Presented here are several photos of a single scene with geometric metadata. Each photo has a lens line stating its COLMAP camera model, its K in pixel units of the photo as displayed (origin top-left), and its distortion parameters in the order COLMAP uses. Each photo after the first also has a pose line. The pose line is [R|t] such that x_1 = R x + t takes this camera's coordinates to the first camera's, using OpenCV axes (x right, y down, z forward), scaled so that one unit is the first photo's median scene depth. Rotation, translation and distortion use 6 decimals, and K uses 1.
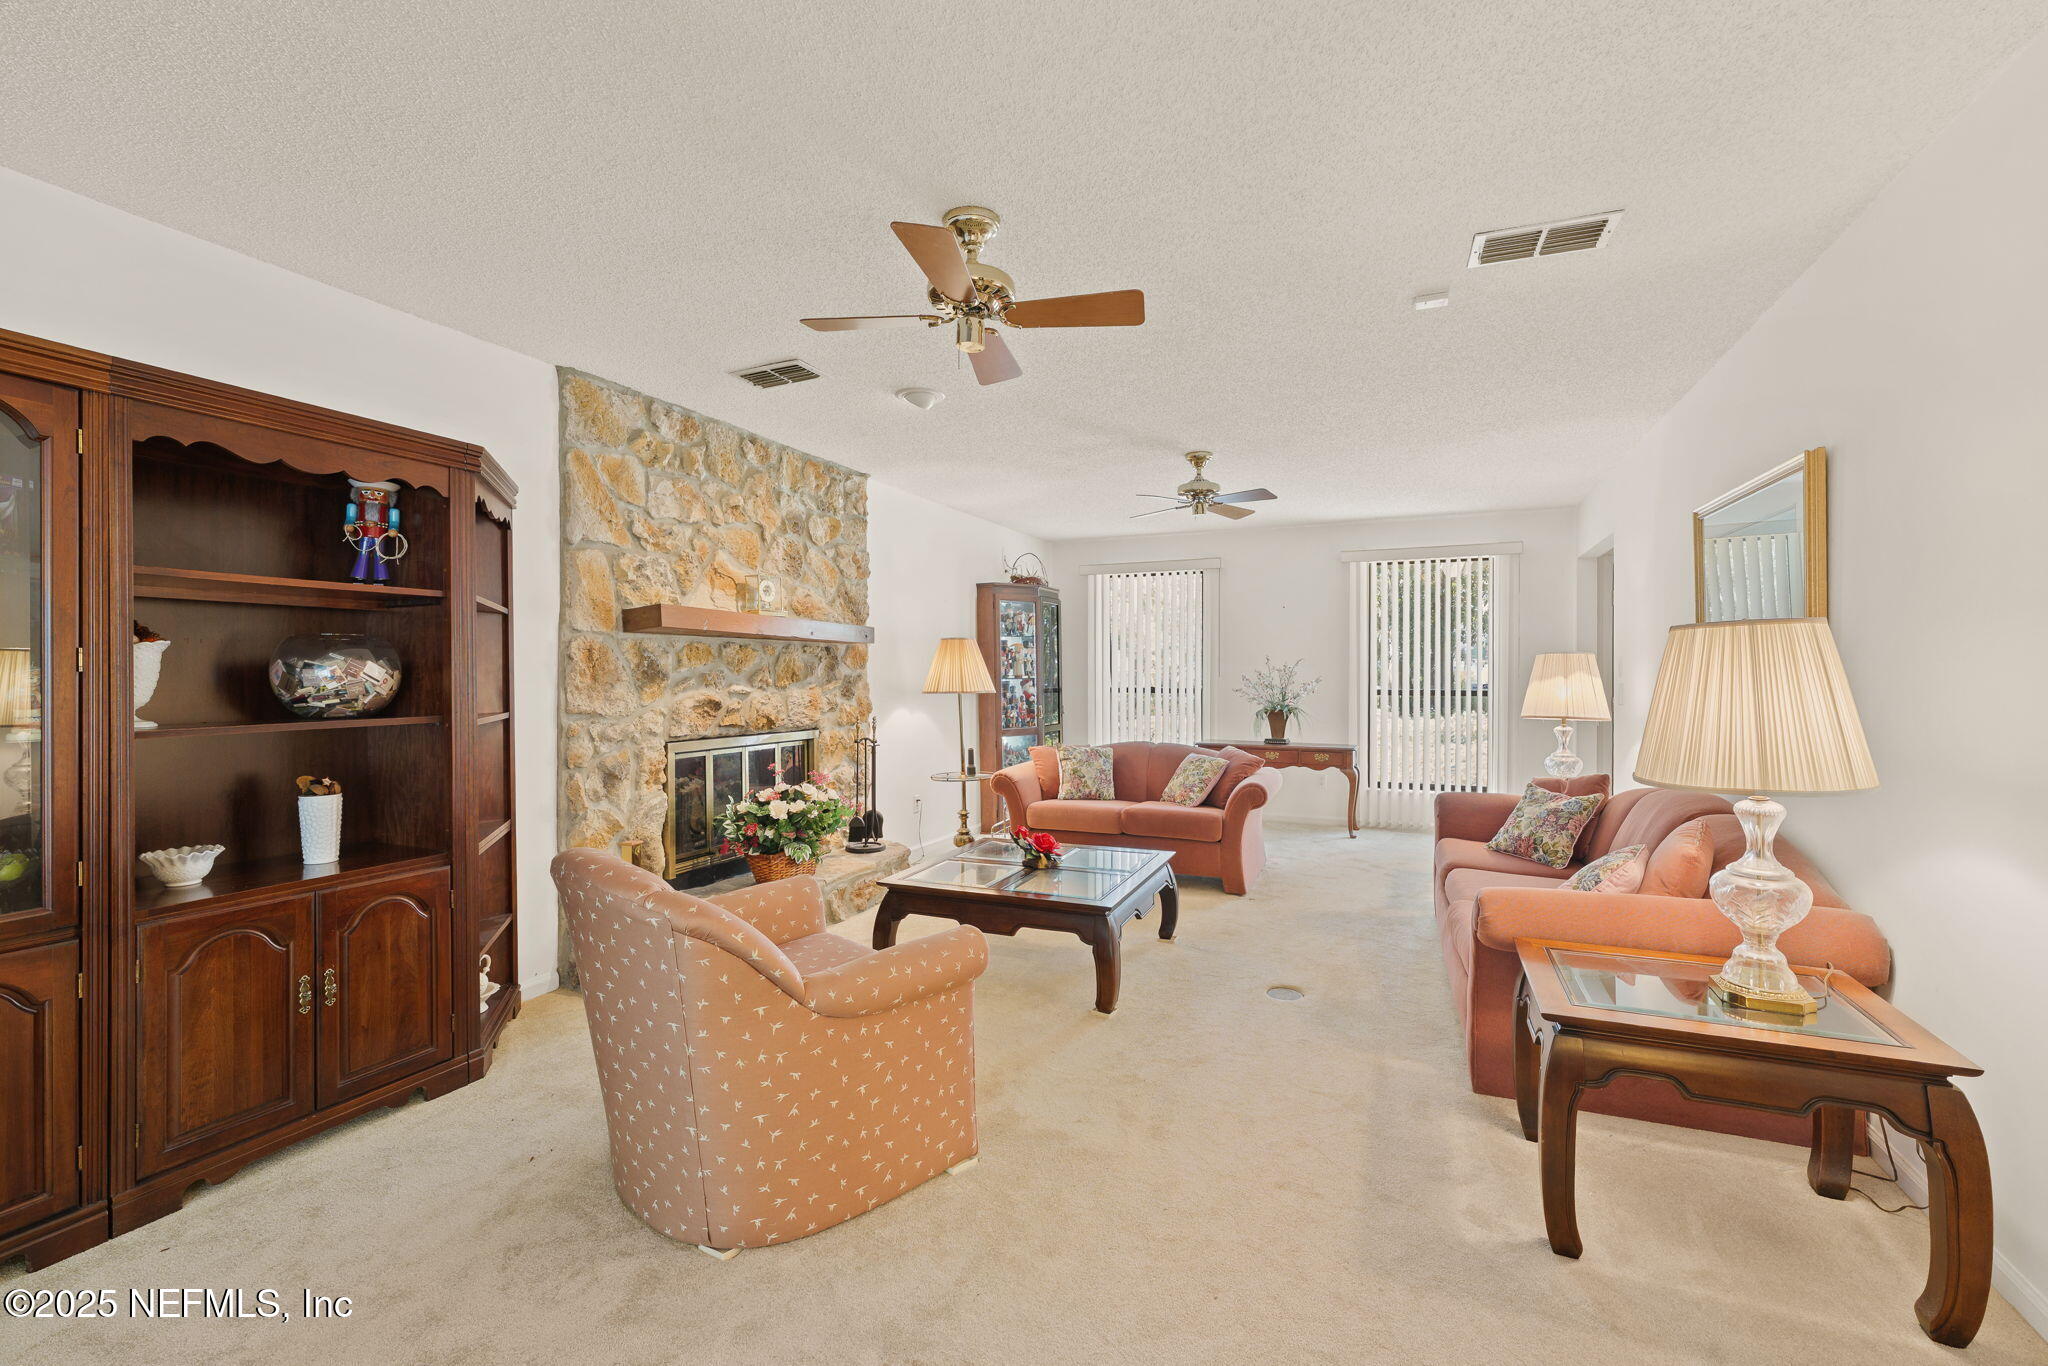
lens RADIAL K [[841.2, 0, 1024.5], [0, 841.2, 671.0], [0, 0, 1]] dist [0.003380, -0.000338]
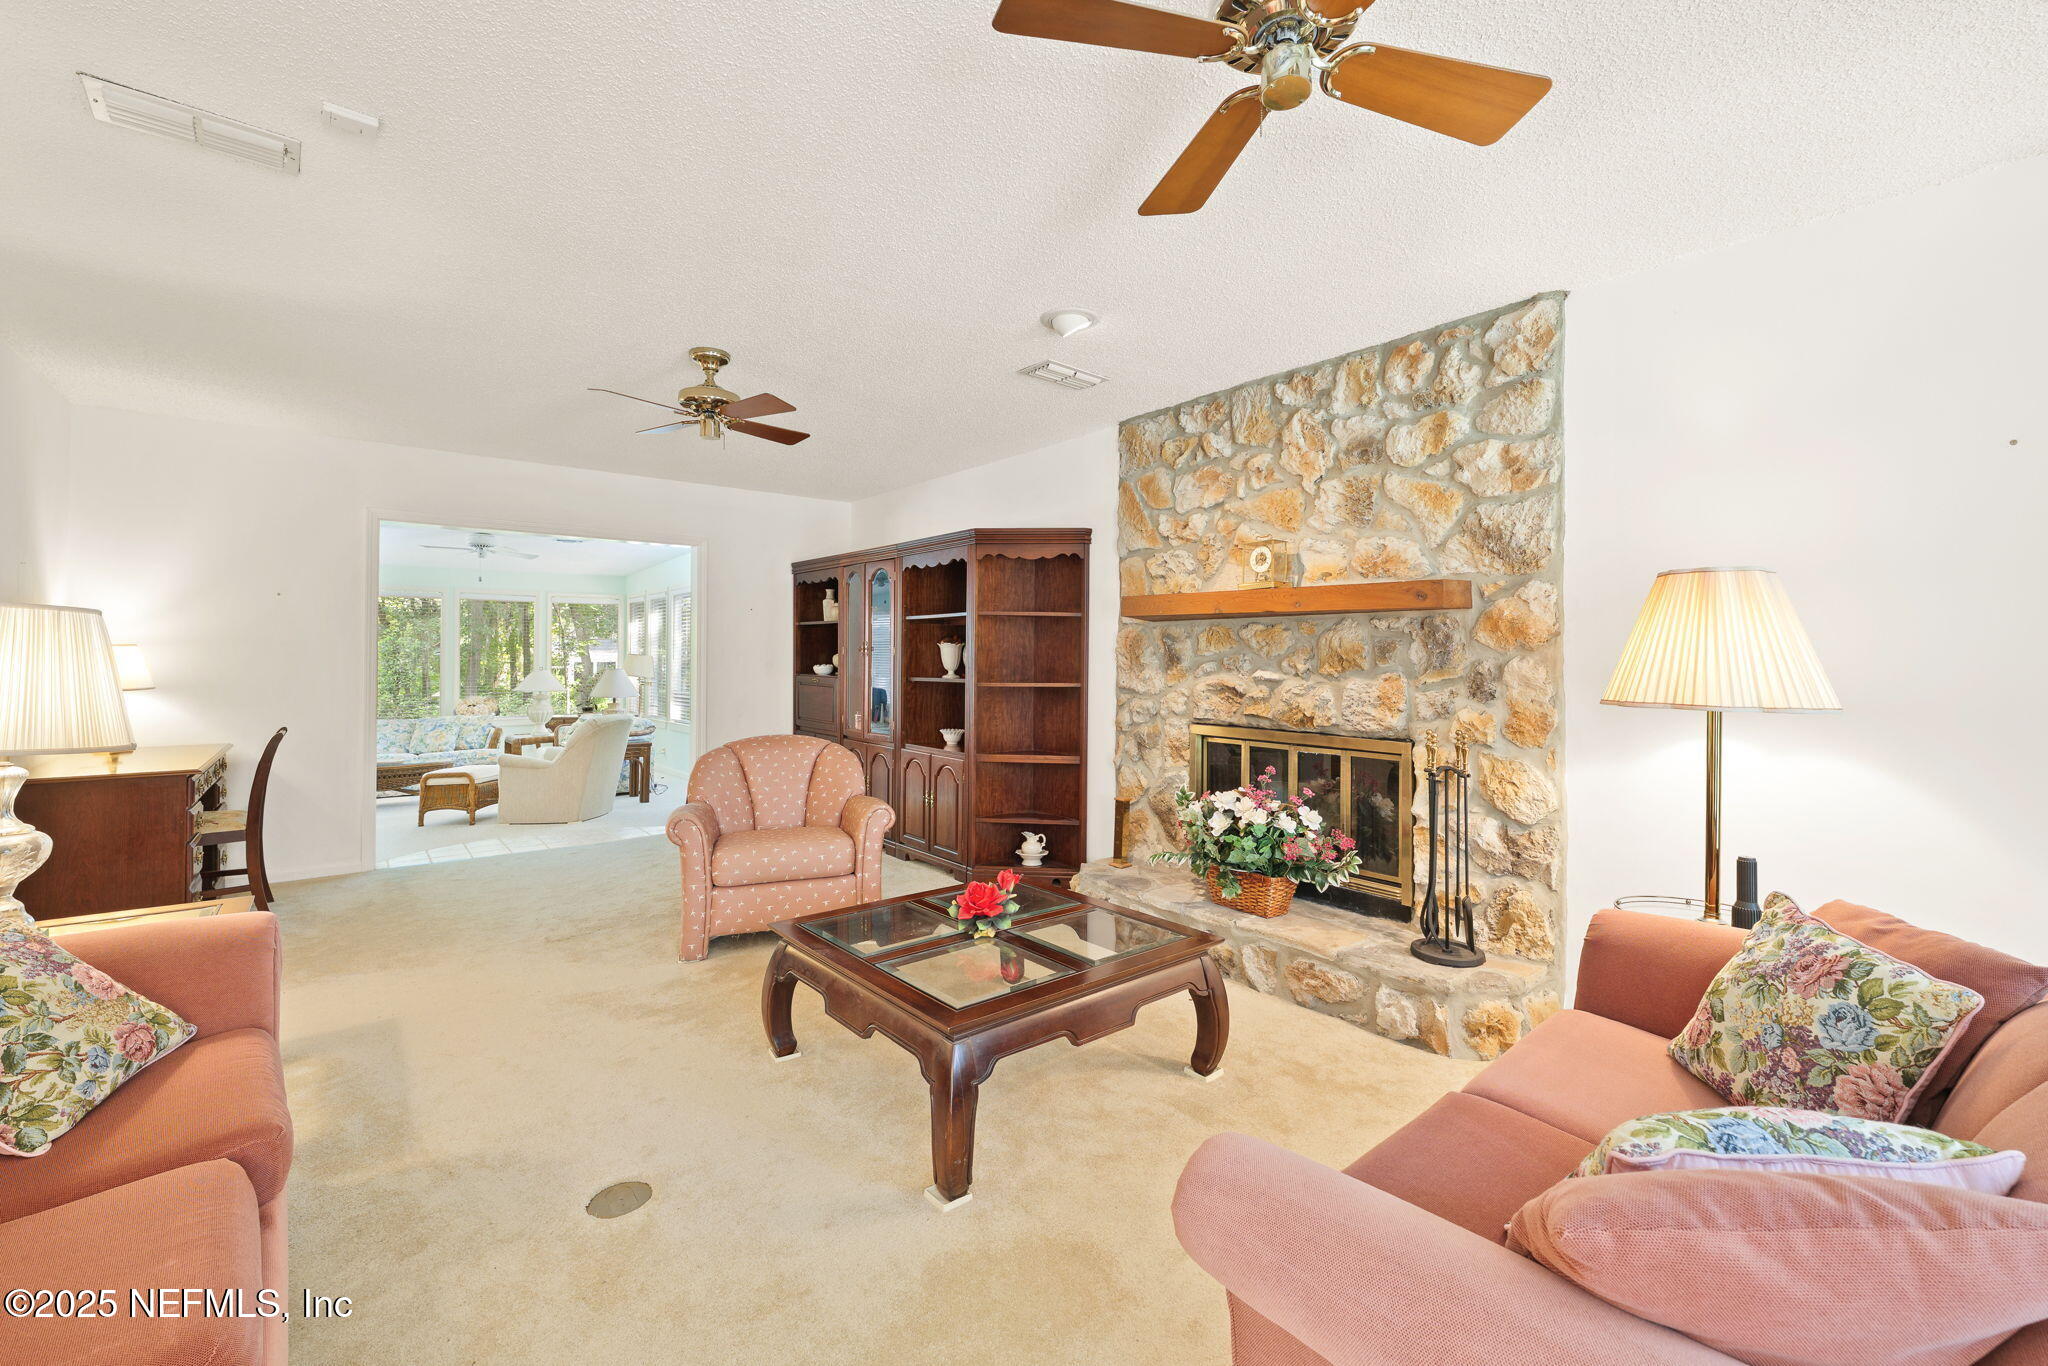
lens RADIAL K [[841.2, 0, 1023.9], [0, 841.2, 666.5], [0, 0, 1]] dist [0.003380, -0.000338]
pose [[-0.437469, 0.008693, -0.899191, 0.578393], [-0.002431, 0.999938, 0.010850, 0.003473], [0.899230, 0.006932, -0.437421, 1.204791]]
